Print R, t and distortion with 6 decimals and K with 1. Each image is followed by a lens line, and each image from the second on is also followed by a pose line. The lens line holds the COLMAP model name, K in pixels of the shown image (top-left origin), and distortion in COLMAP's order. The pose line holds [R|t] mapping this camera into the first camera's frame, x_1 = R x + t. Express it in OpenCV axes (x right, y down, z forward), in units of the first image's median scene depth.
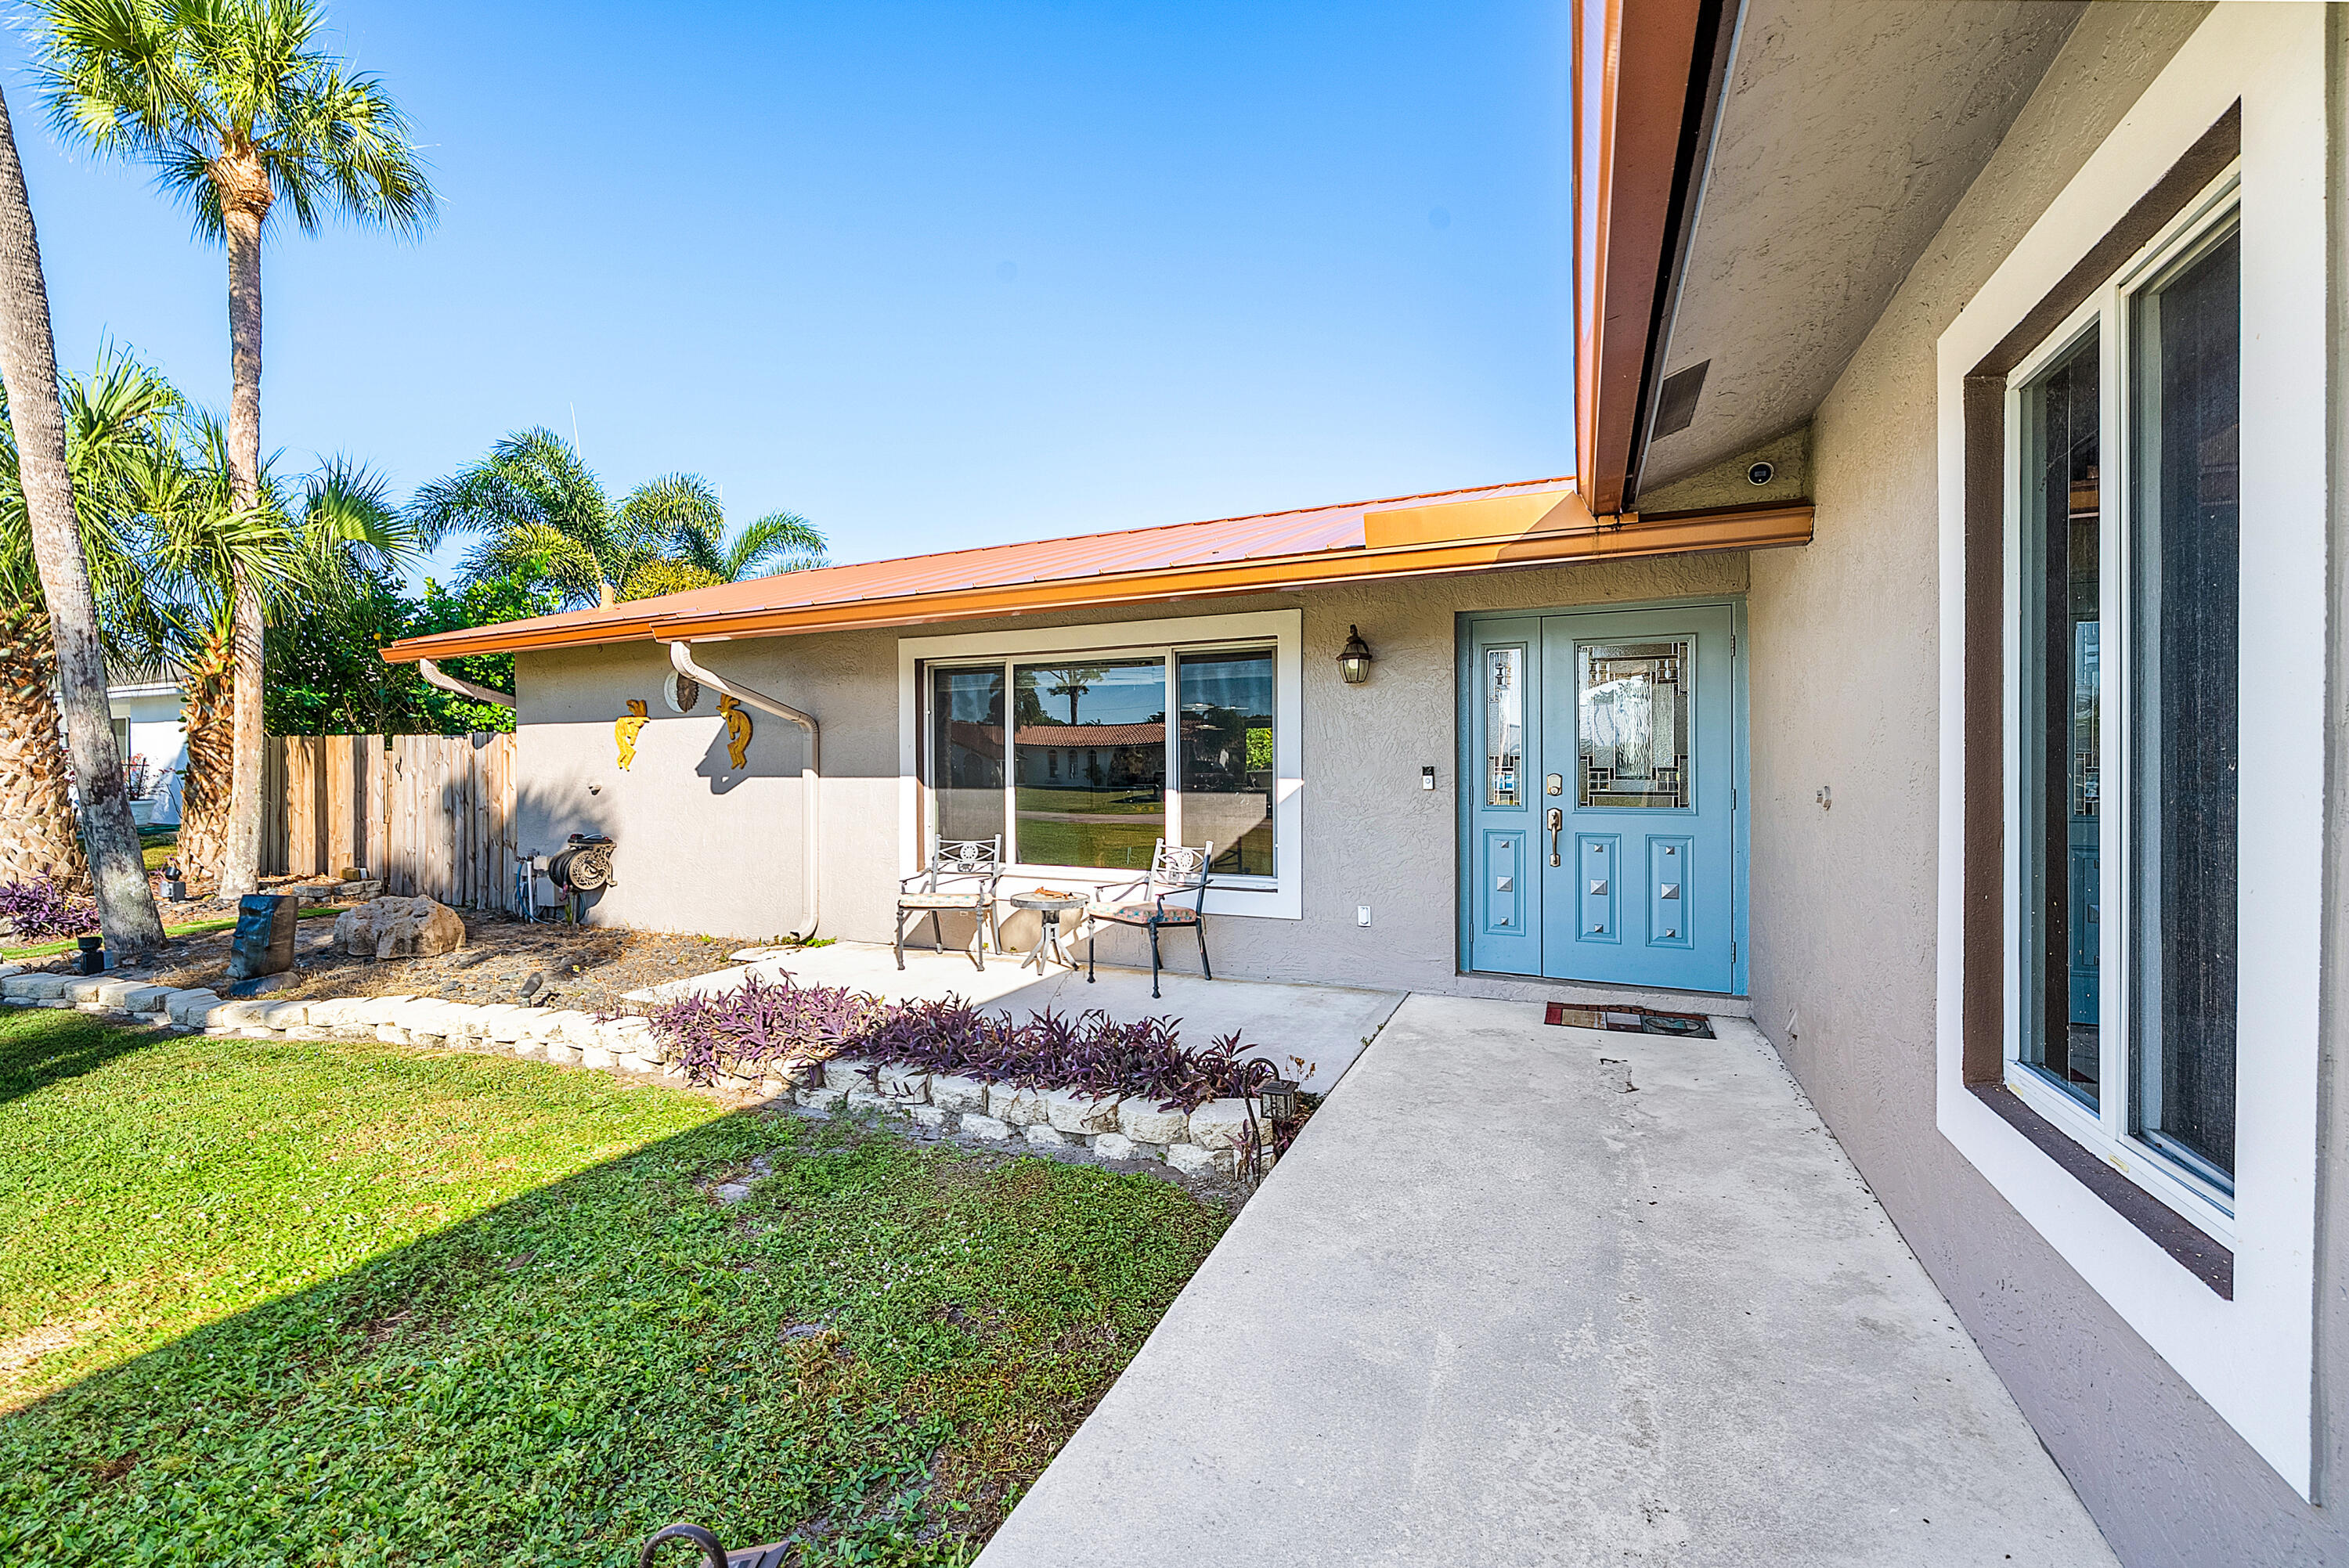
lens RADIAL K [[858.9, 0, 1174.5], [0, 858.9, 784.0], [0, 0, 1]] dist [0.000058, 0.000003]
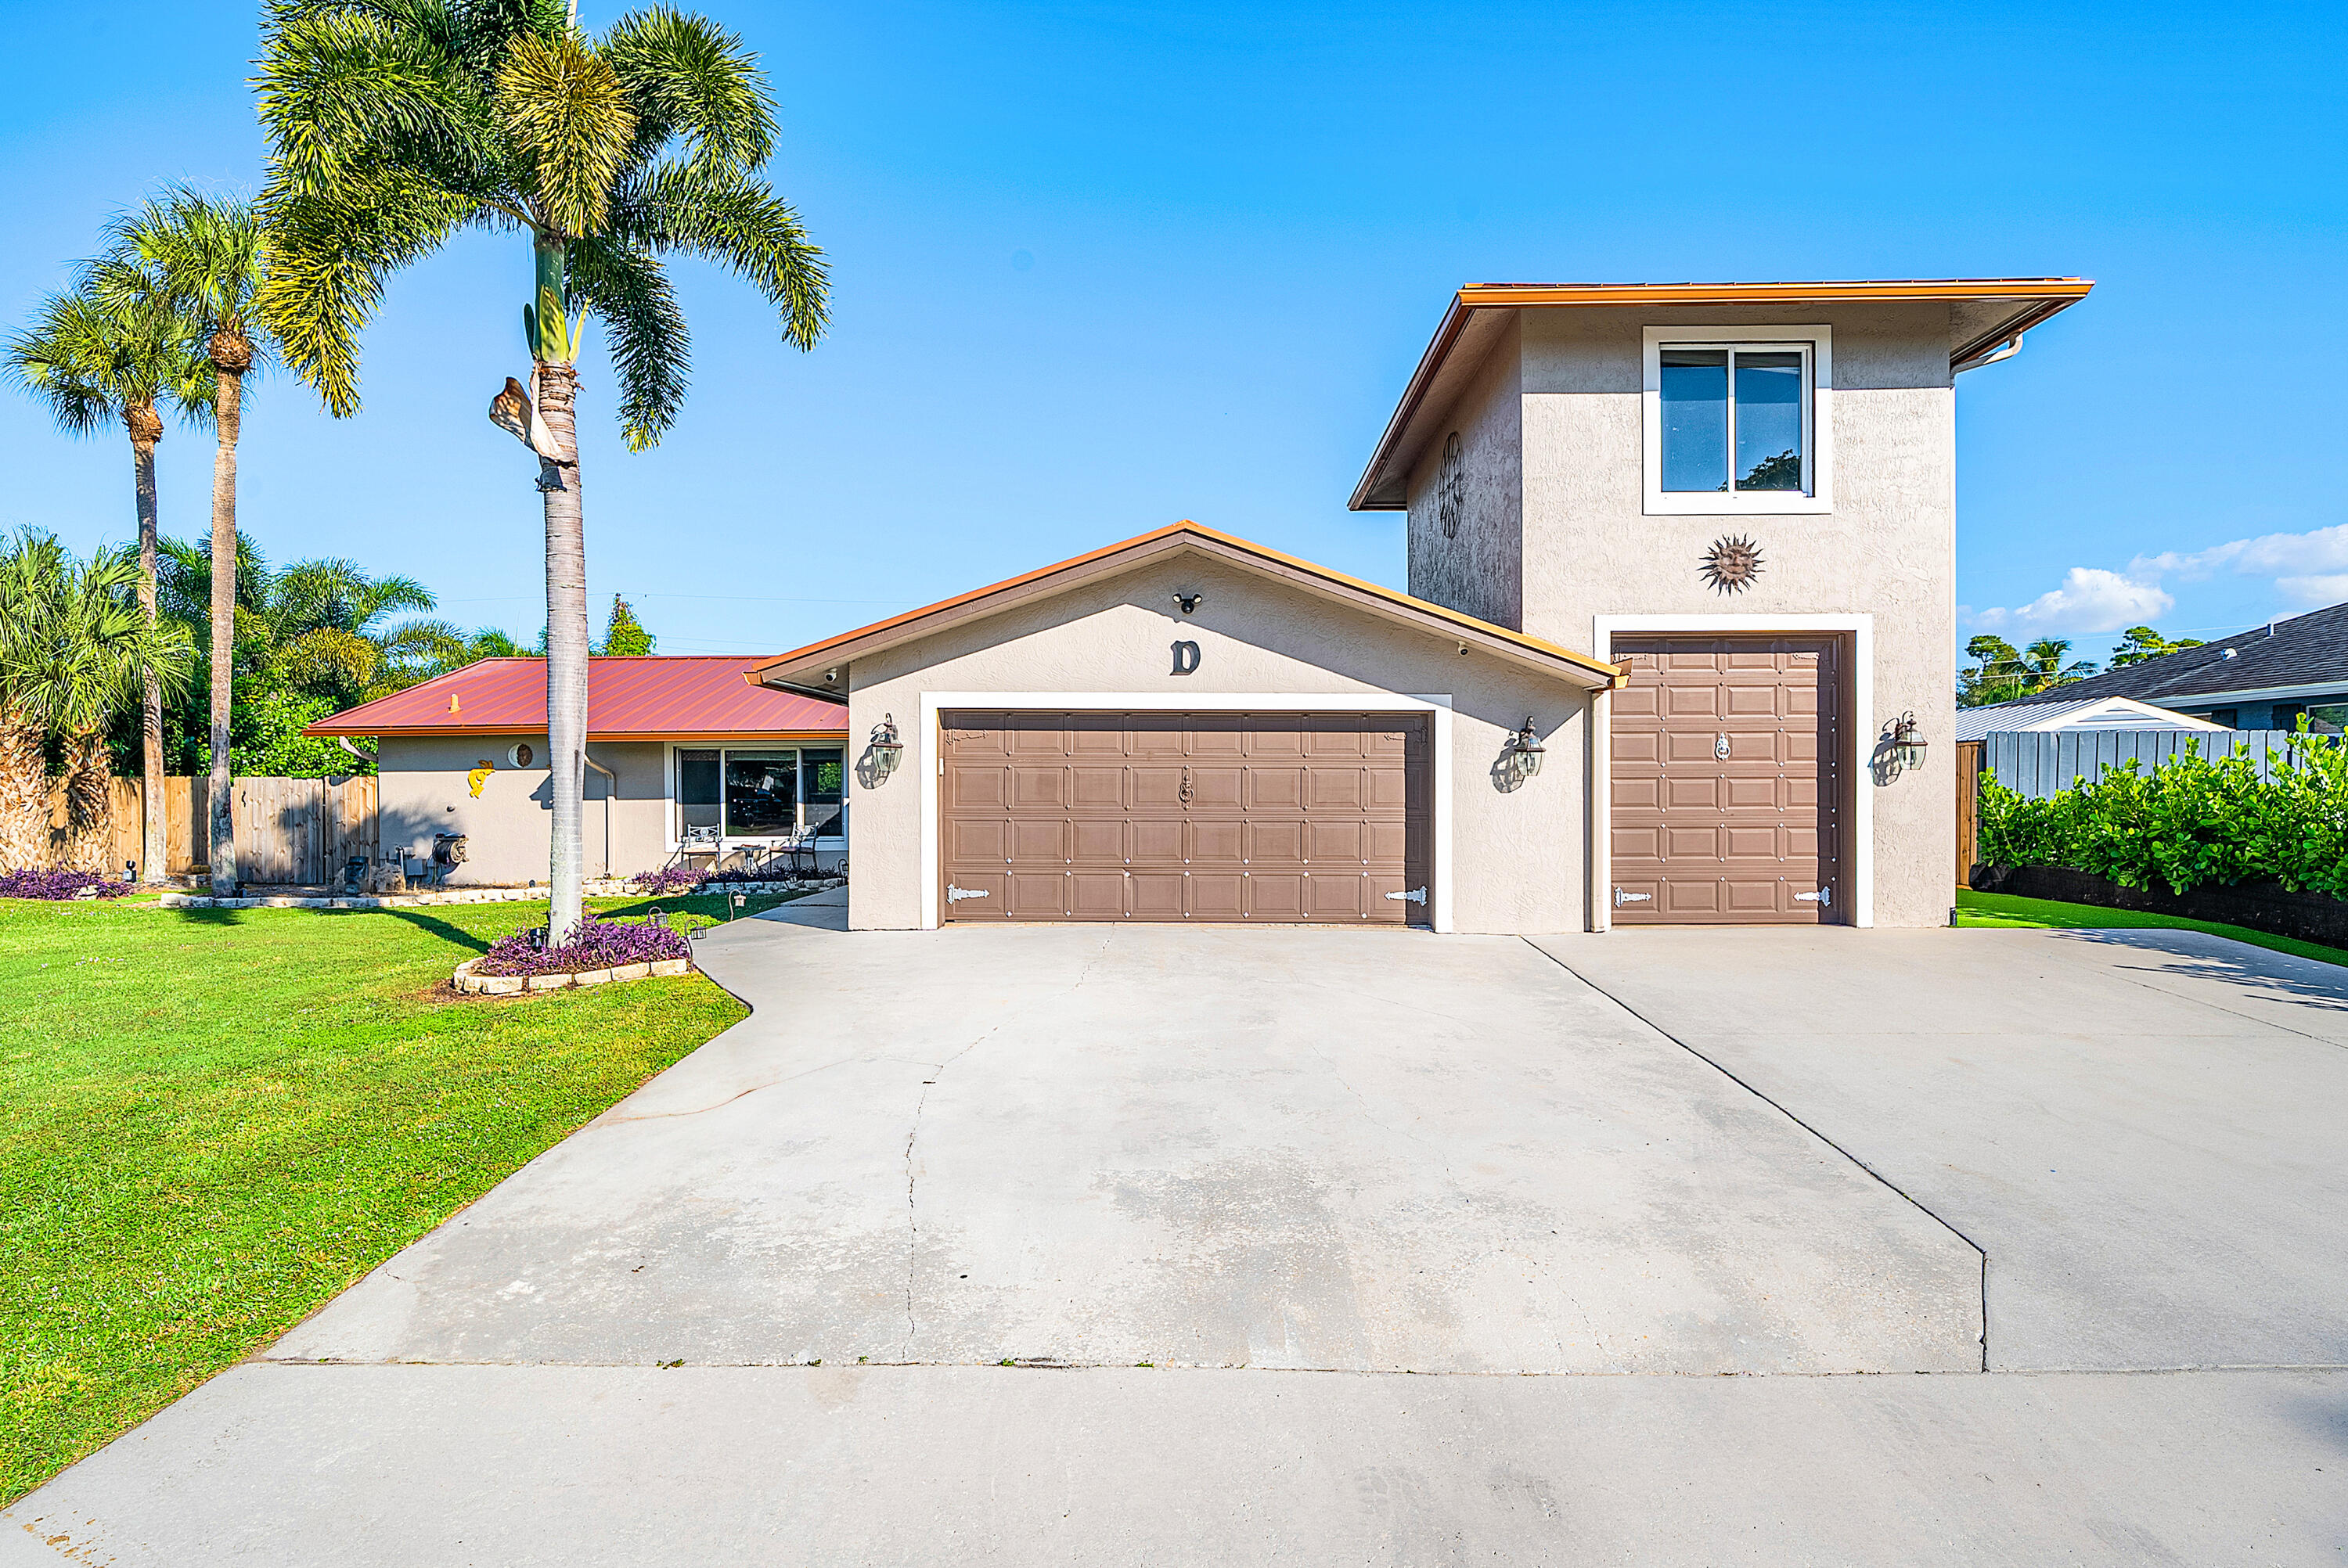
lens RADIAL K [[1149.3, 0, 1174.0], [0, 1149.3, 784.0], [0, 0, 1]] dist [0.000283, -0.000200]
pose [[0.913338, -0.003767, 0.407185, -0.337327], [0.014433, 0.999628, -0.023127, 0.040073], [-0.406947, 0.026999, 0.913053, -2.285326]]
